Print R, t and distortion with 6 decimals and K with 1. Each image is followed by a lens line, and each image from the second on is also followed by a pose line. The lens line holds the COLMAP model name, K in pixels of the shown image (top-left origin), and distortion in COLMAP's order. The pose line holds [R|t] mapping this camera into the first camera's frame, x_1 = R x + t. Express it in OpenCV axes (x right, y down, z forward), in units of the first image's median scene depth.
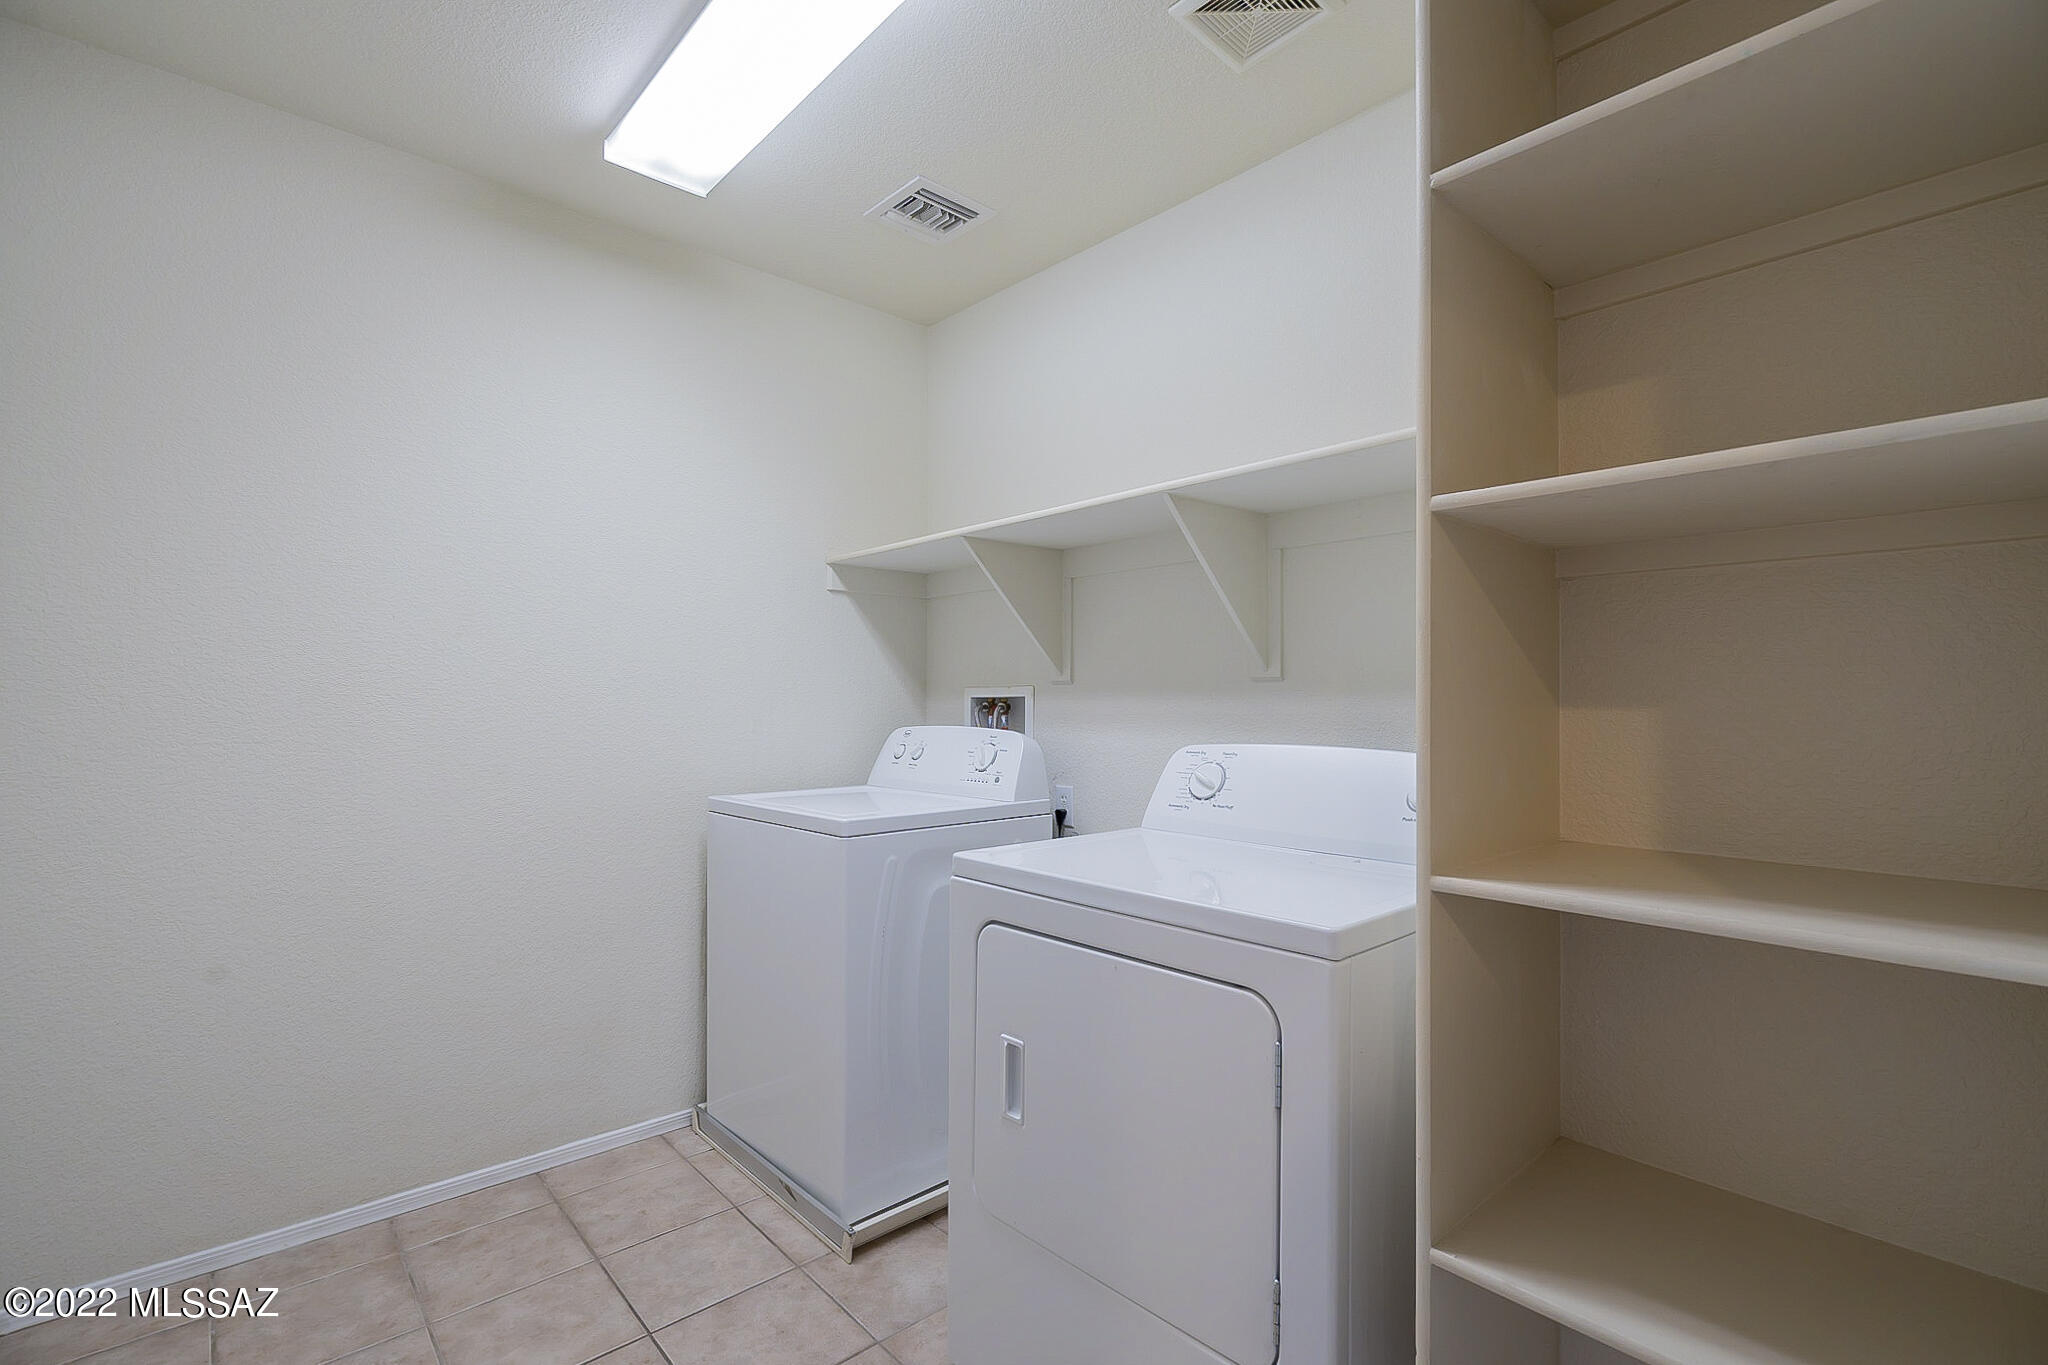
lens RADIAL K [[930.1, 0, 1023.1], [0, 930.1, 691.8], [0, 0, 1]] dist [-0.002457, 0.000457]
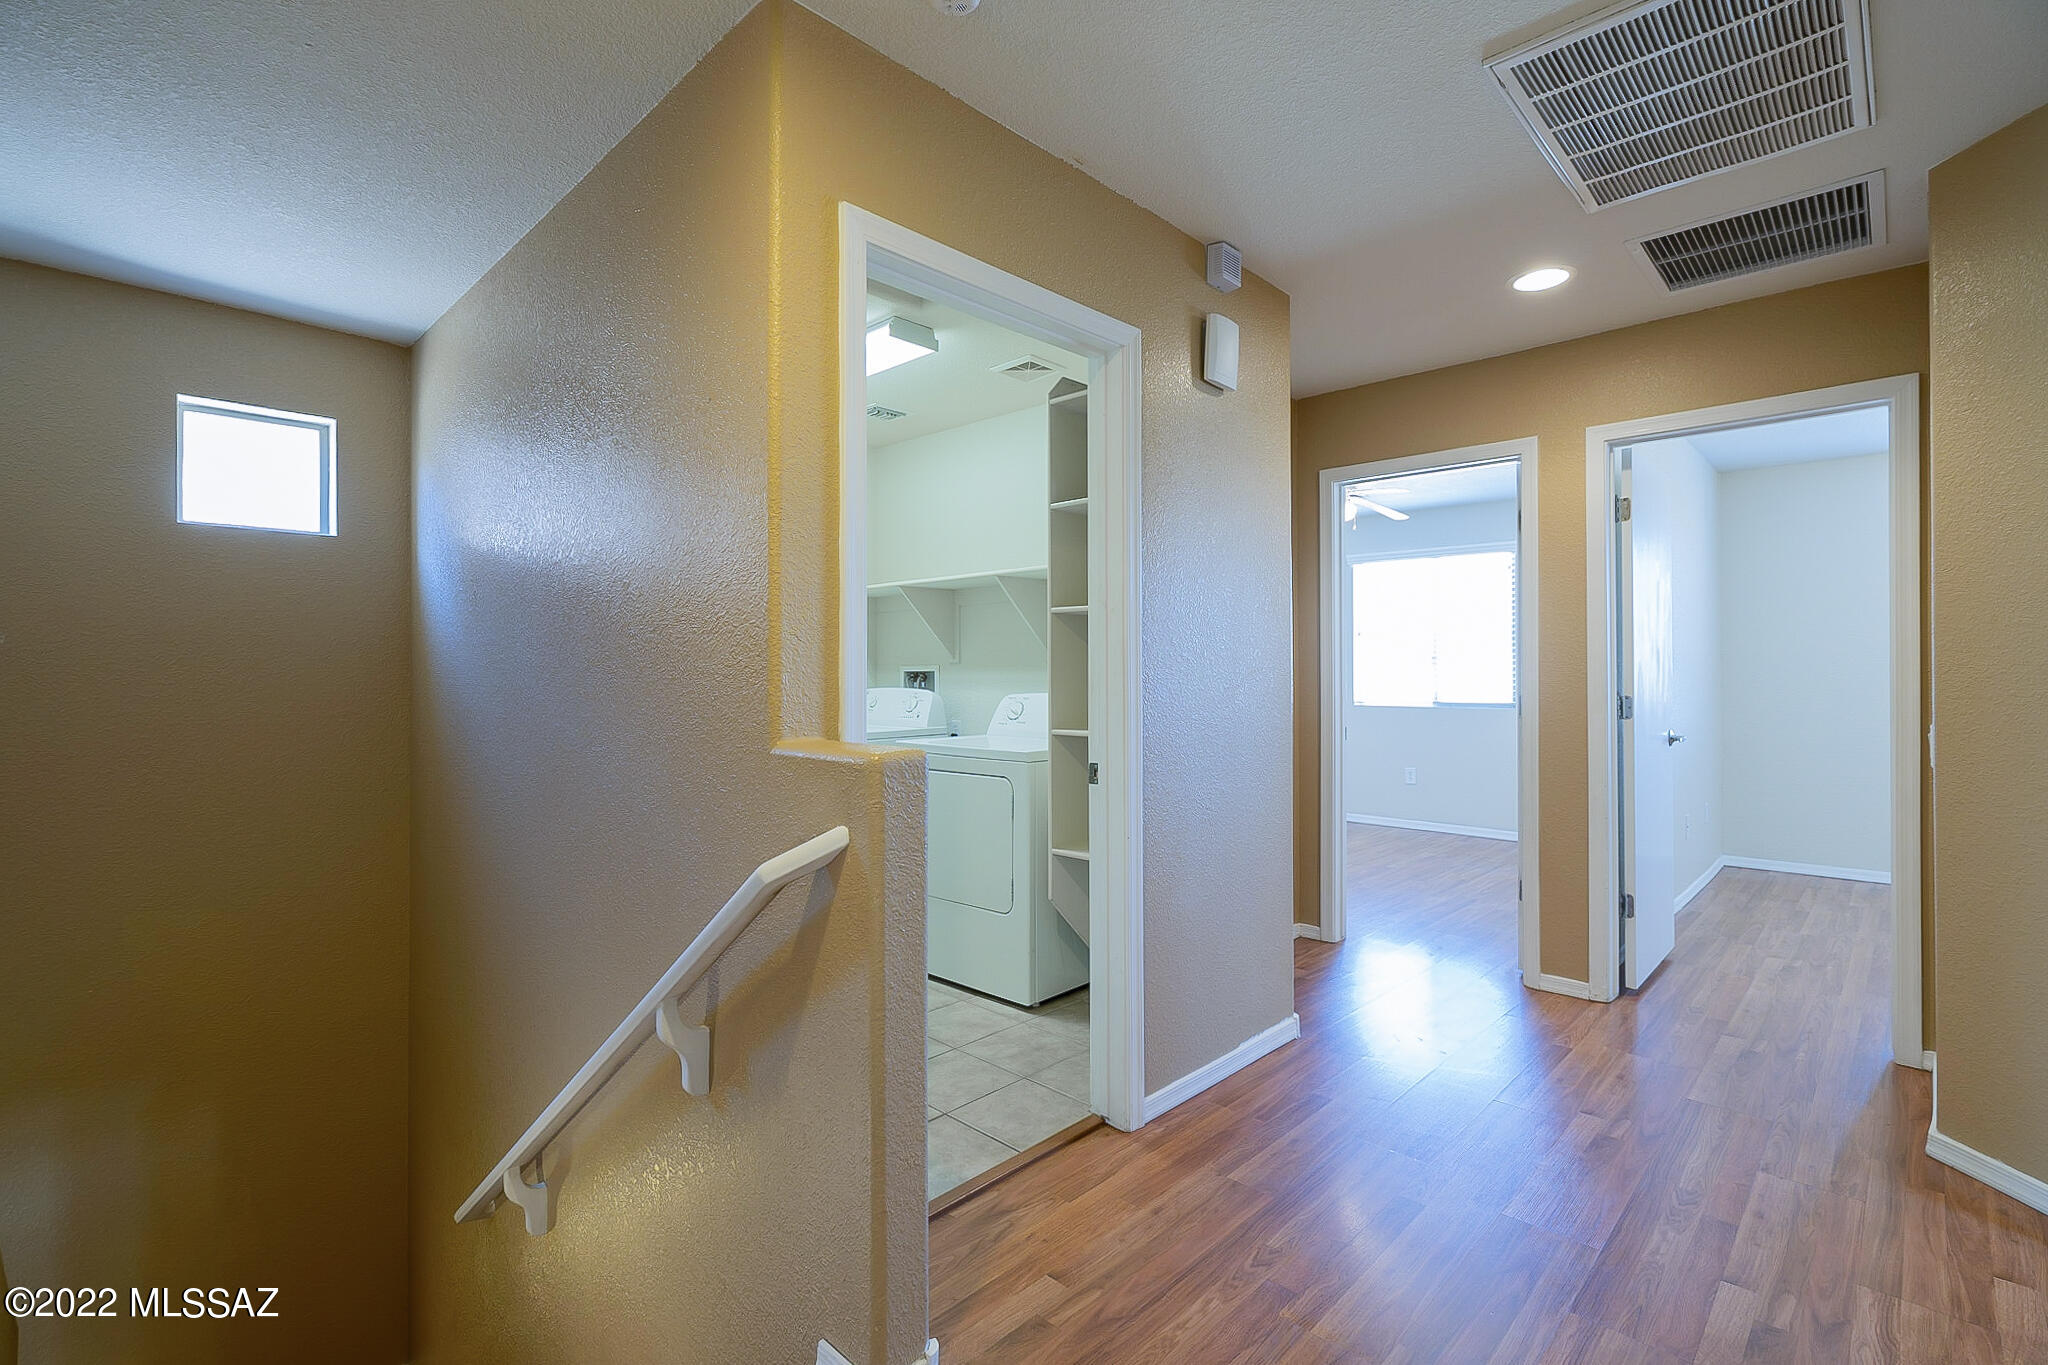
lens RADIAL K [[930.1, 0, 1024.2], [0, 930.1, 675.6], [0, 0, 1]] dist [-0.002457, 0.000457]
pose [[0.997586, -0.002734, 0.069381, 0.055478], [0.001819, 0.999911, 0.013240, -0.010717], [-0.069411, -0.013082, 0.997502, -0.883460]]
